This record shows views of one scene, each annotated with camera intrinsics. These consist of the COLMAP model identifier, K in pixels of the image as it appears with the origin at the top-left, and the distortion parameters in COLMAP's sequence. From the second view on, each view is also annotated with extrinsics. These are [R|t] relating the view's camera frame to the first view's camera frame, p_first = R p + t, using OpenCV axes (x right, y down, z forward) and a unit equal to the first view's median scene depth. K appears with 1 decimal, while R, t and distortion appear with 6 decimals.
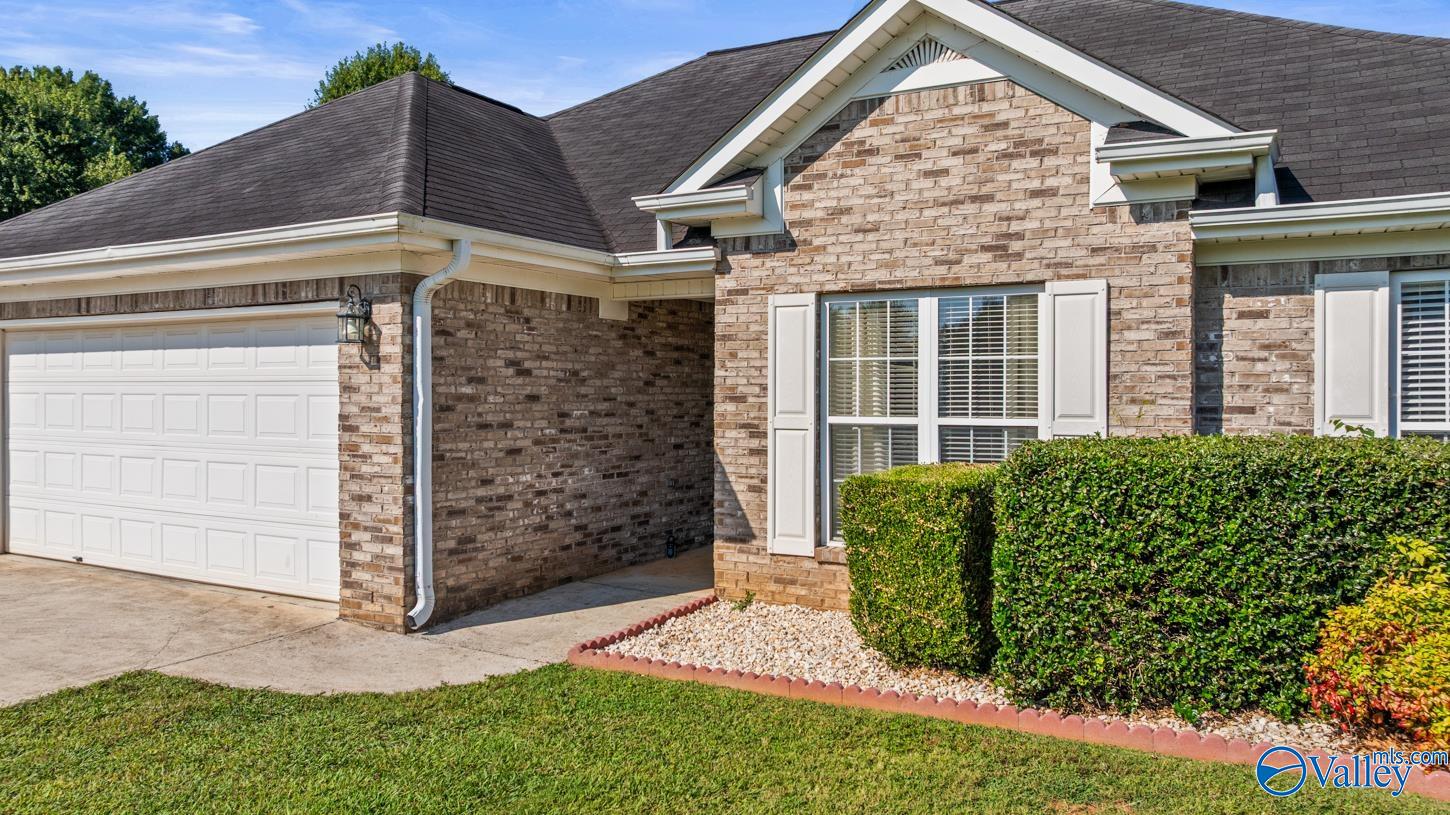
lens RADIAL K [[1020.7, 0, 725.0], [0, 1020.7, 407.5], [0, 0, 1]] dist [-0.040858, 0.043858]
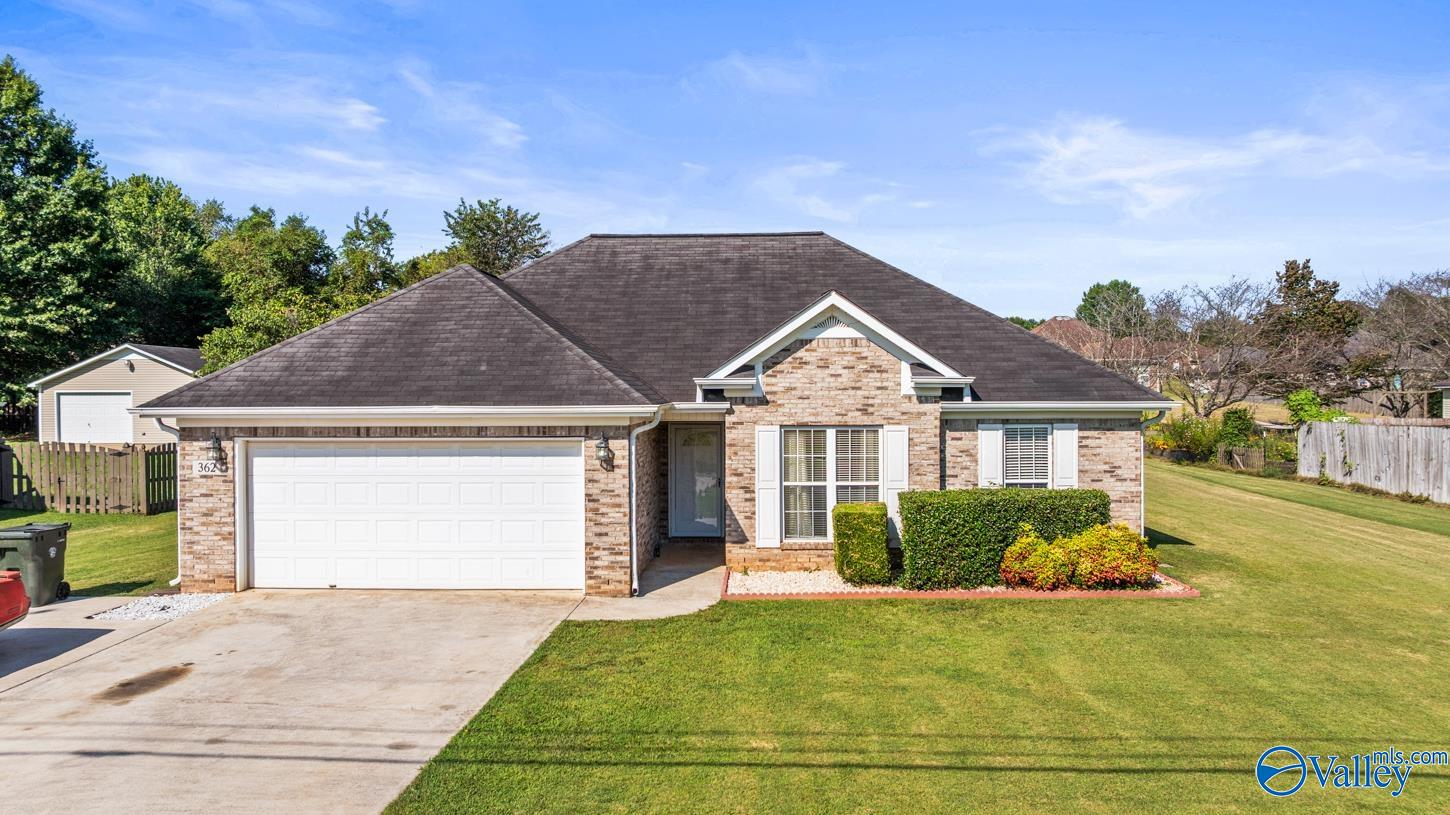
lens RADIAL K [[1030.3, 0, 725.0], [0, 1030.3, 407.5], [0, 0, 1]] dist [-0.011591, 0.000922]
pose [[0.891360, -0.011999, 0.453137, -1.054045], [0.012678, 0.999918, 0.001539, -0.163199], [-0.453118, 0.004373, 0.891440, -0.942489]]
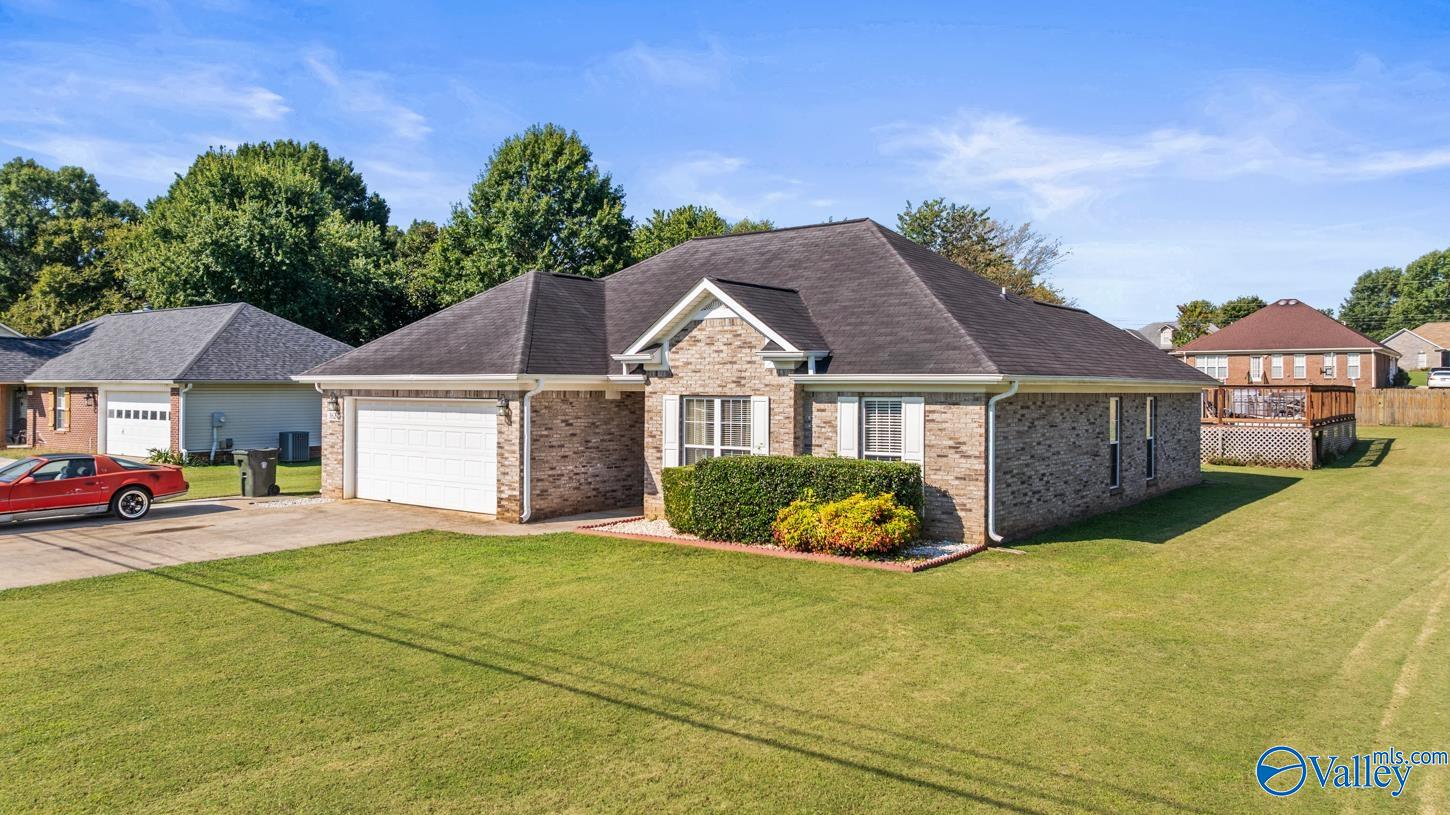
lens RADIAL K [[1024.9, 0, 723.1], [0, 1024.9, 390.1], [0, 0, 1]] dist [-0.005300, -0.001645]
pose [[0.988472, 0.004059, -0.151350, 0.605531], [-0.006355, 0.999872, -0.014693, -0.093055], [0.151271, 0.015485, 0.988371, -1.550566]]
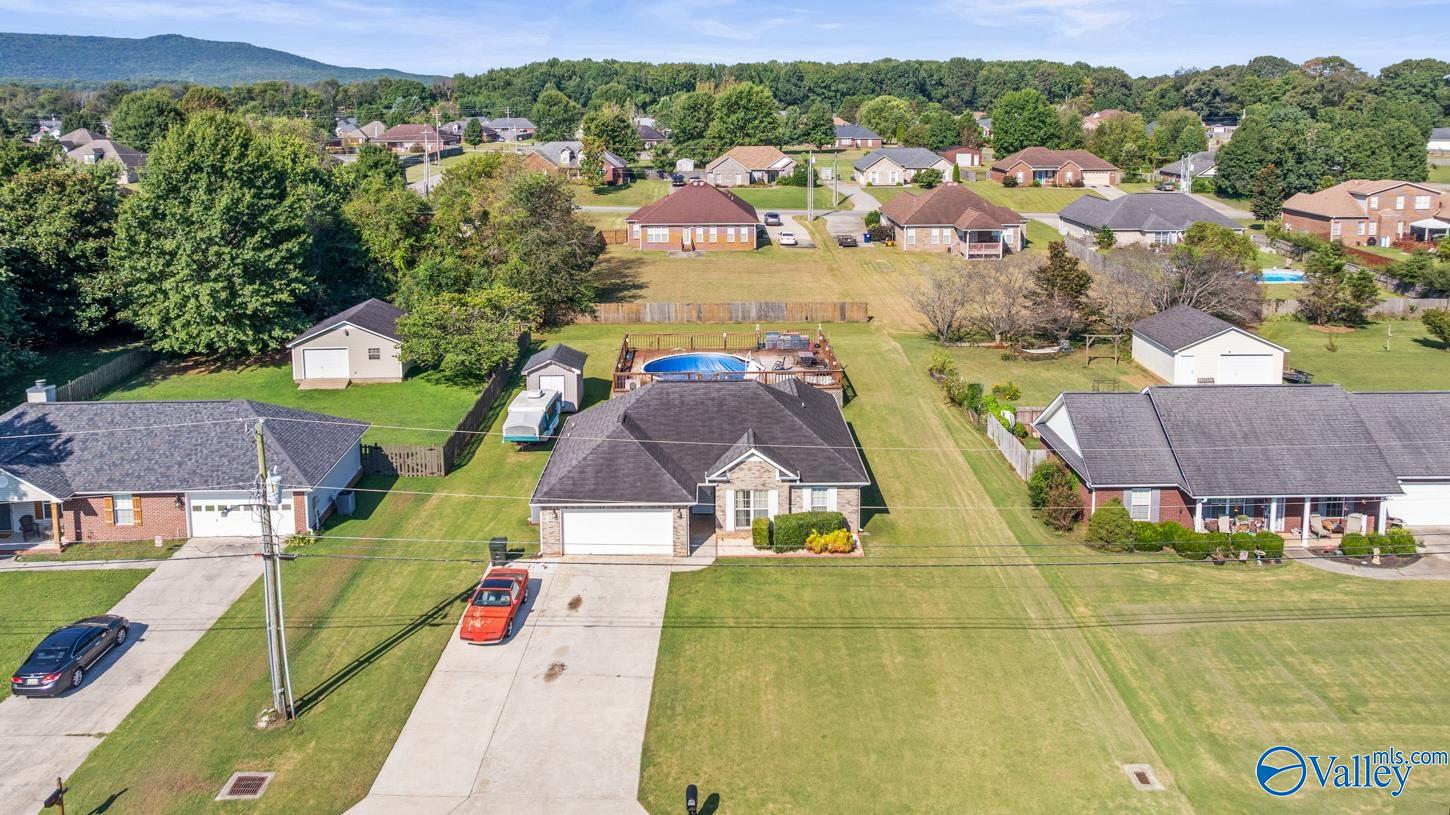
lens RADIAL K [[1064.6, 0, 718.9], [0, 1064.6, 177.6], [0, 0, 1]] dist [-0.010215, 0.004229]
pose [[0.873246, -0.041661, 0.485496, -3.267910], [0.014004, 0.998073, 0.060456, -2.566091], [-0.487079, -0.045993, 0.872146, -4.842207]]
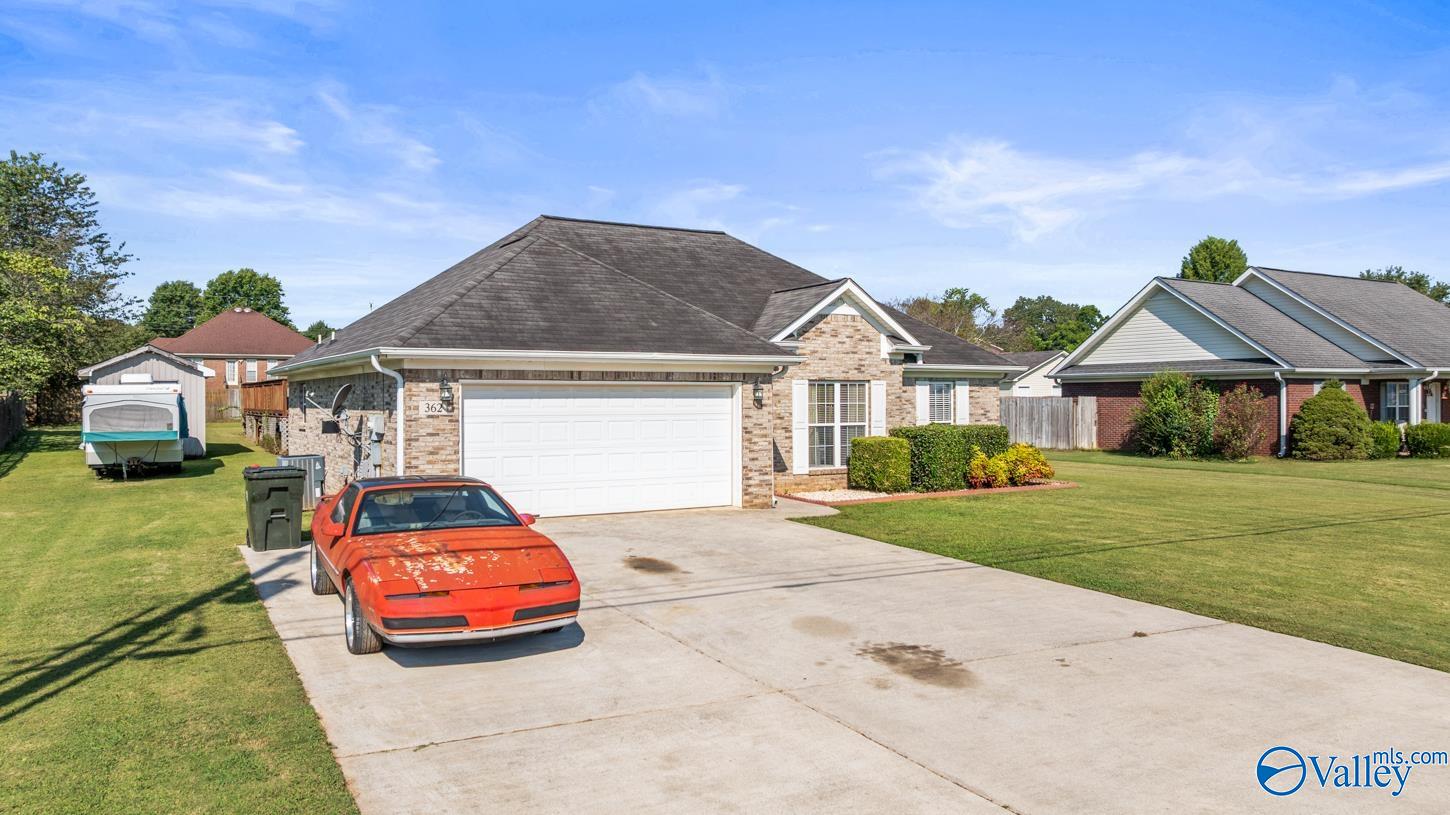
lens RADIAL K [[1025.8, 0, 725.0], [0, 1025.8, 407.5], [0, 0, 1]] dist [-0.002545, -0.000617]
pose [[0.508513, -0.009845, 0.860998, -2.589359], [0.017700, 0.999843, 0.000979, -0.044898], [-0.860872, 0.014742, 0.508607, -0.256339]]
